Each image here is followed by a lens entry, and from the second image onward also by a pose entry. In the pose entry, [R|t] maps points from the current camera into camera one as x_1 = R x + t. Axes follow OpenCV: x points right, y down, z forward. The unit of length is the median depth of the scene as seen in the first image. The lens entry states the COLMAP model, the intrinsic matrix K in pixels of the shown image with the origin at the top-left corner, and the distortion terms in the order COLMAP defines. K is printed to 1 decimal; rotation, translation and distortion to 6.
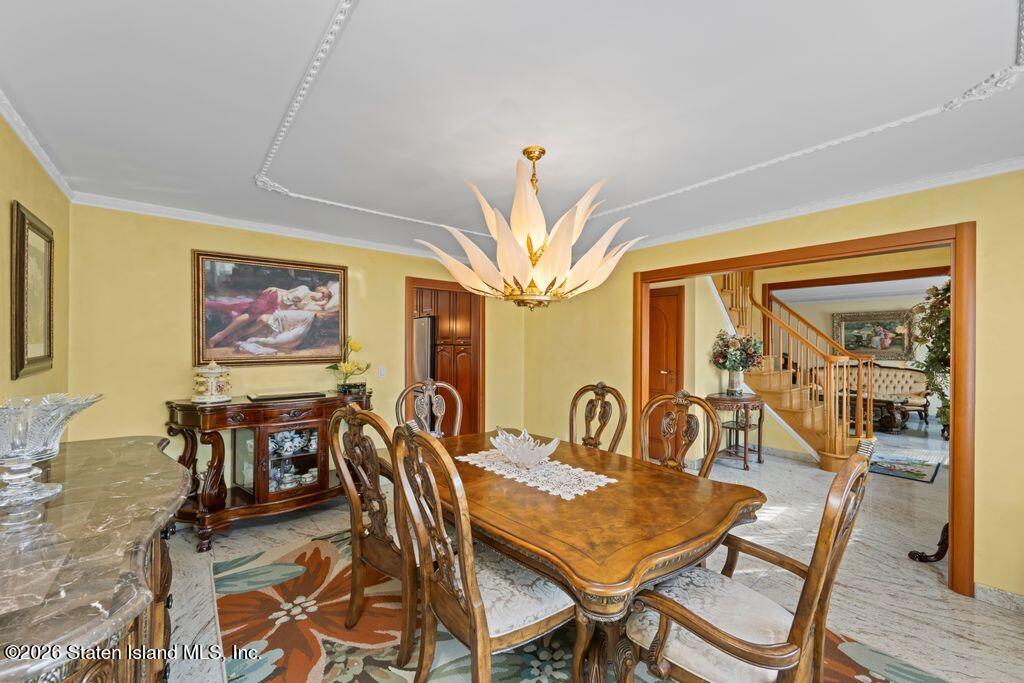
lens RADIAL K [[401.5, 0, 517.4], [0, 401.5, 345.5], [0, 0, 1]] dist [-0.003409, -0.000254]
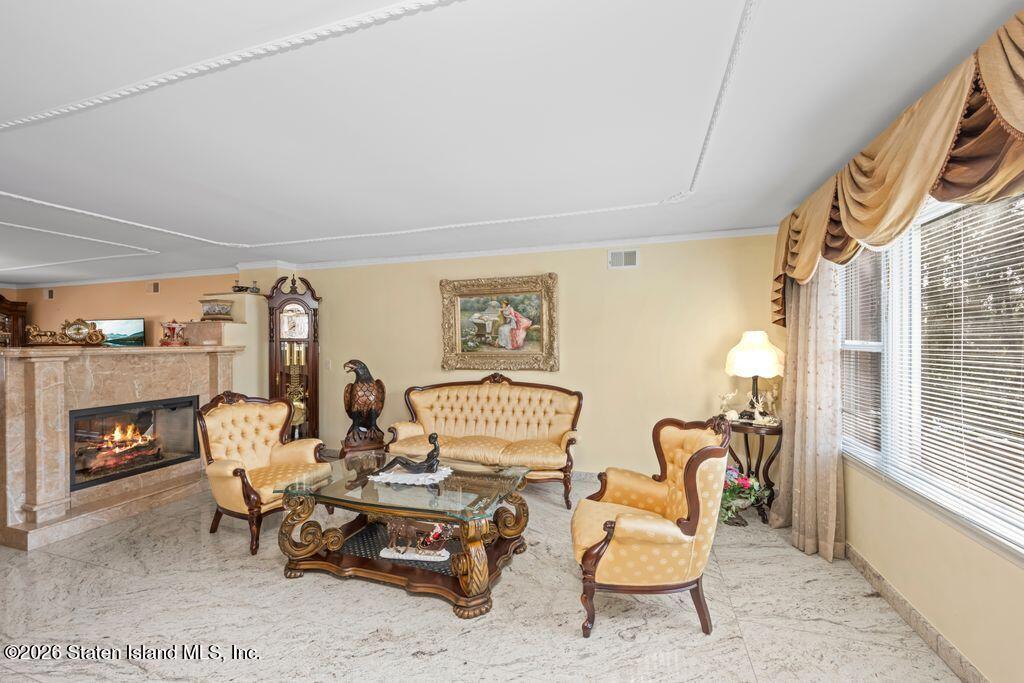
lens RADIAL K [[401.5, 0, 511.6], [0, 401.5, 341.4], [0, 0, 1]] dist [-0.003409, -0.000254]
pose [[0.850636, -0.006445, 0.525716, 1.389730], [0.008274, 0.999965, -0.001128, -0.001606], [-0.525690, 0.005309, 0.850659, 1.216801]]
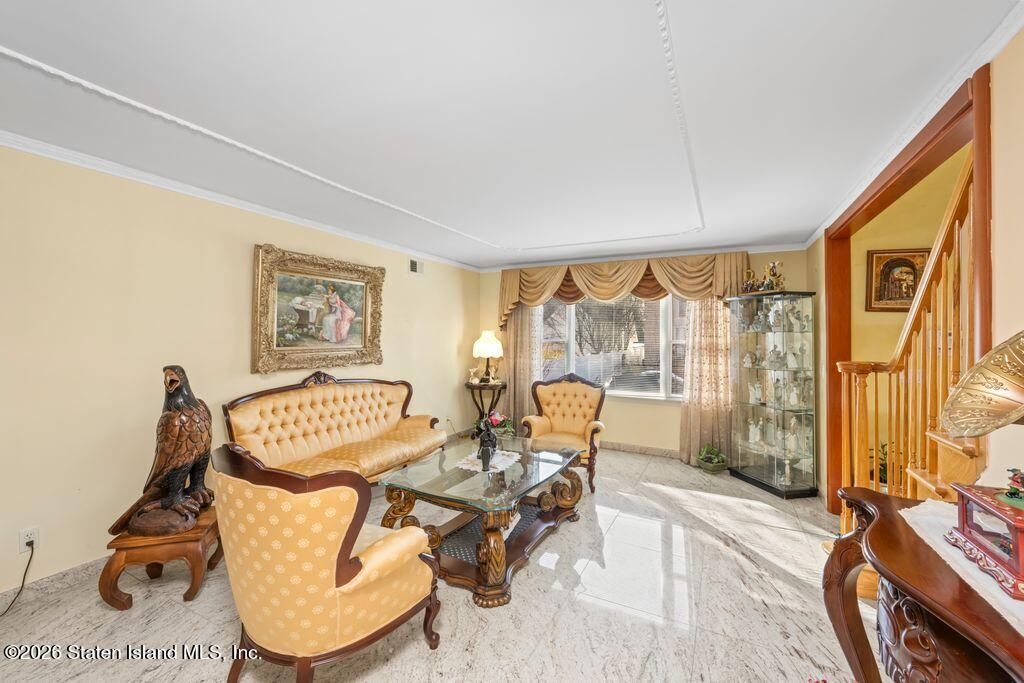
lens RADIAL K [[401.5, 0, 510.3], [0, 401.5, 334.0], [0, 0, 1]] dist [-0.003409, -0.000254]
pose [[-0.373056, 0.000752, 0.927809, 0.893936], [-0.005605, 0.999980, -0.003065, -0.001619], [-0.927792, -0.006344, -0.373044, 2.167493]]
